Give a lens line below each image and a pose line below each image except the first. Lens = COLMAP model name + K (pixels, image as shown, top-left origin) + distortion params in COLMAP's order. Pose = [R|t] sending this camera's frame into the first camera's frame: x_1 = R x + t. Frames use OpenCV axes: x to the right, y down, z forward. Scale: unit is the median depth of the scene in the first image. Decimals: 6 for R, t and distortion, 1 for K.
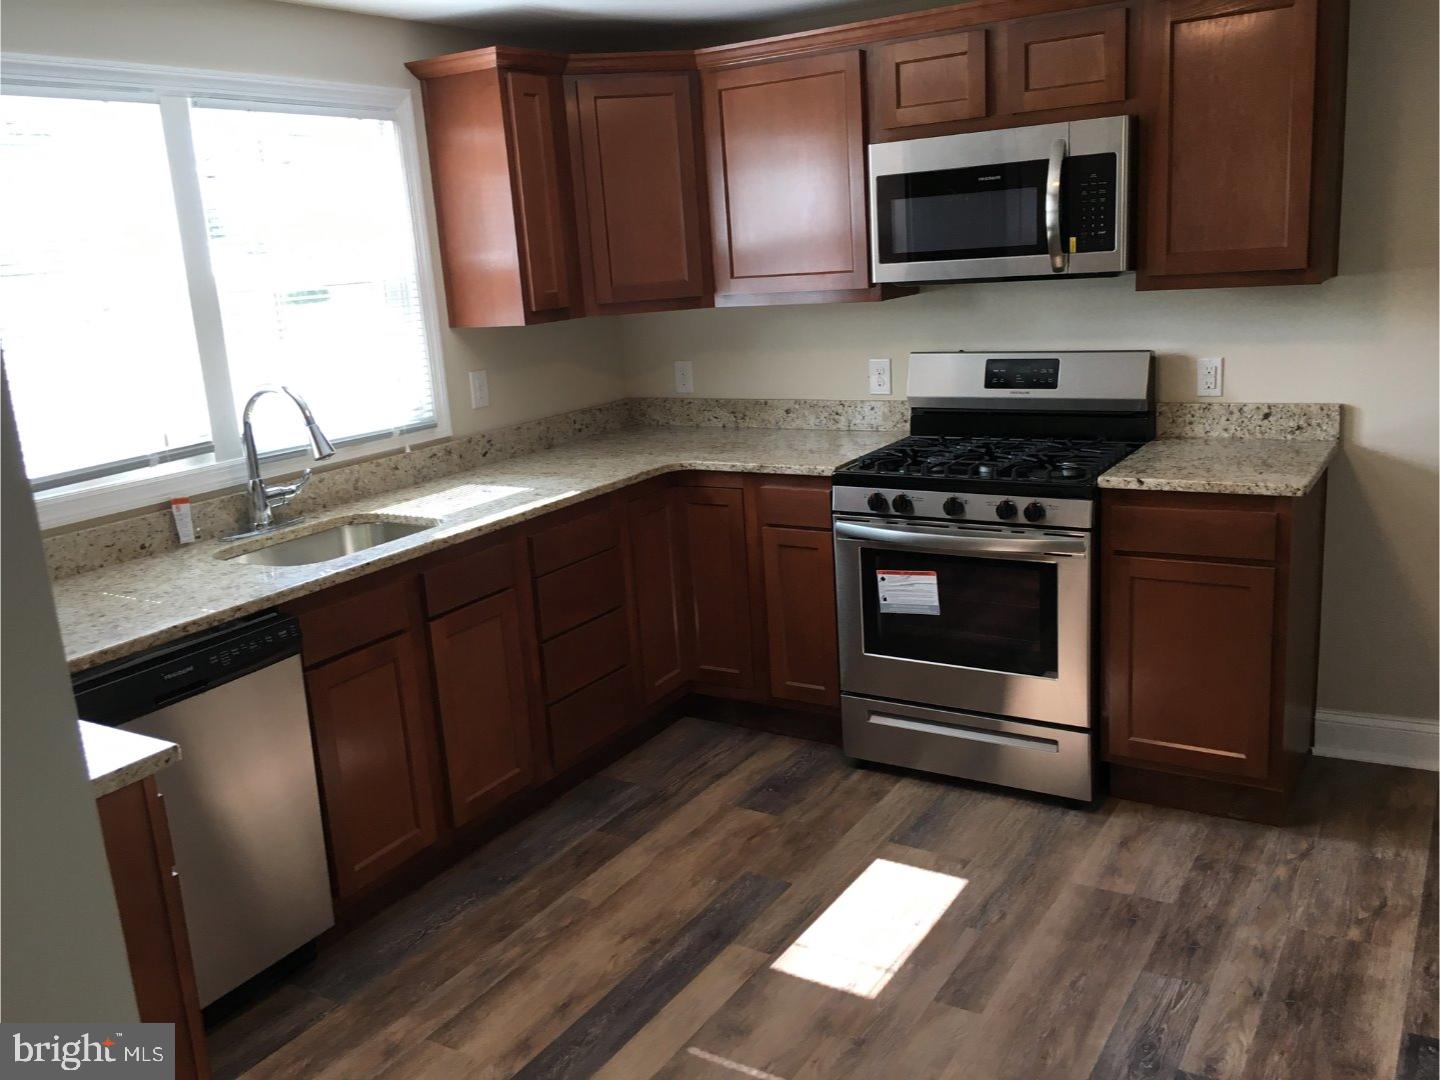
lens RADIAL K [[1227.2, 0, 721.9], [0, 1227.2, 536.3], [0, 0, 1]] dist [0.022612, -0.030542]
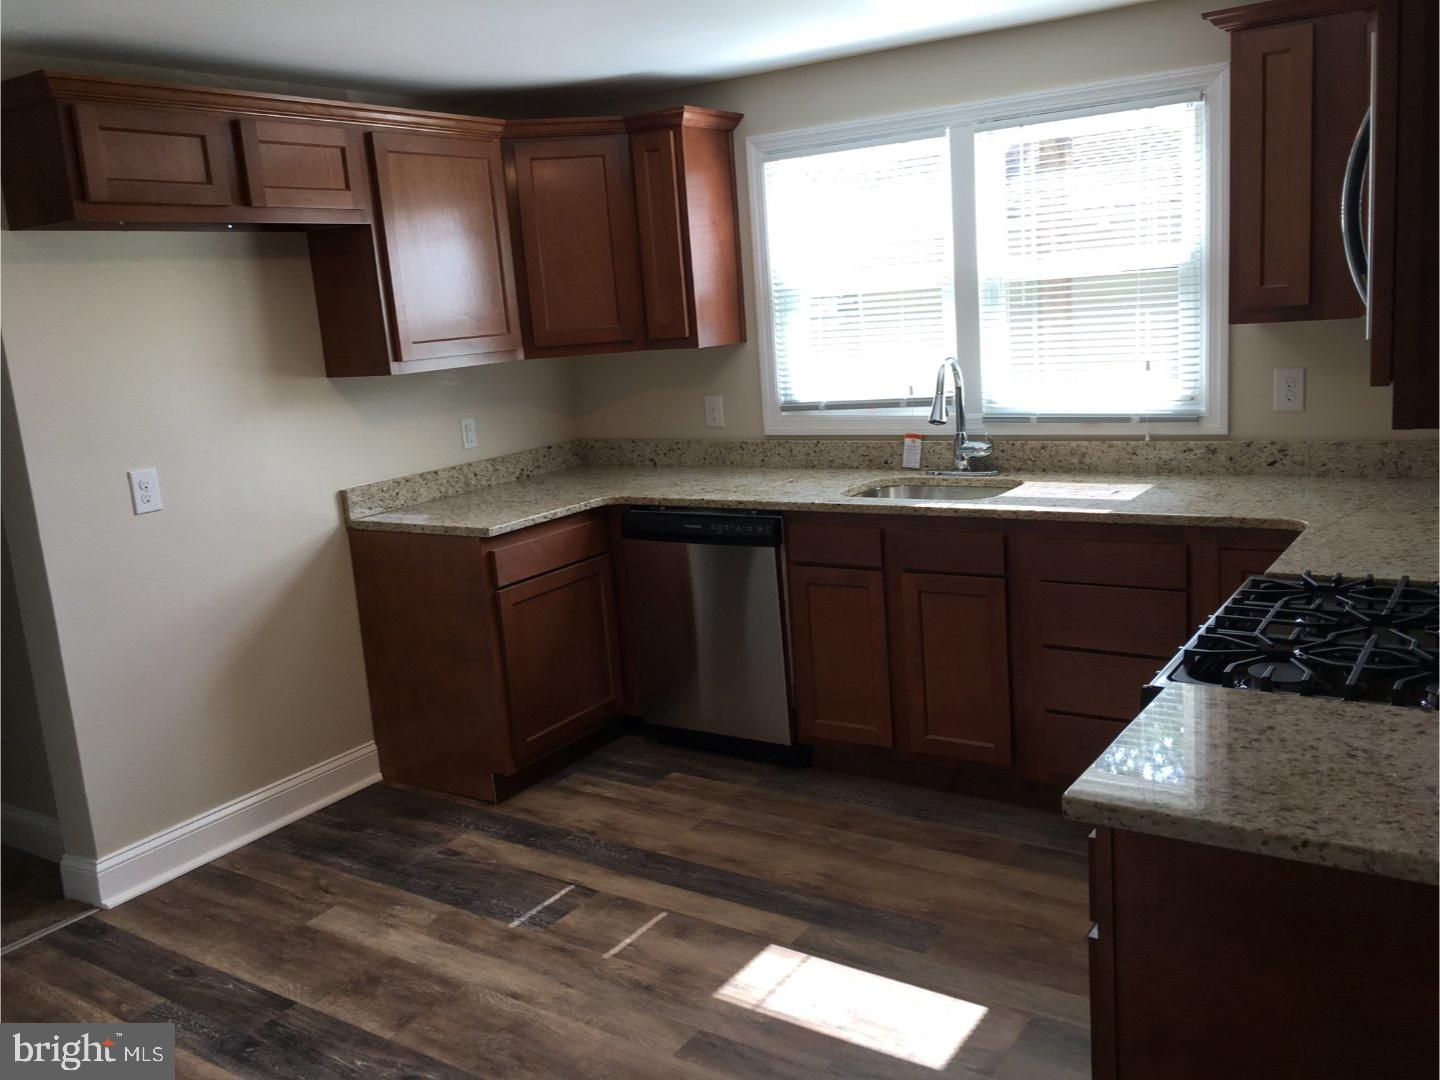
lens RADIAL K [[1227.2, 0, 721.7], [0, 1227.2, 542.2], [0, 0, 1]] dist [0.022612, -0.030542]
pose [[-0.037895, 0.262790, -0.964109, 0.904639], [-0.156341, 0.951361, 0.265460, -0.245042], [0.986976, 0.160789, 0.005033, 0.813132]]
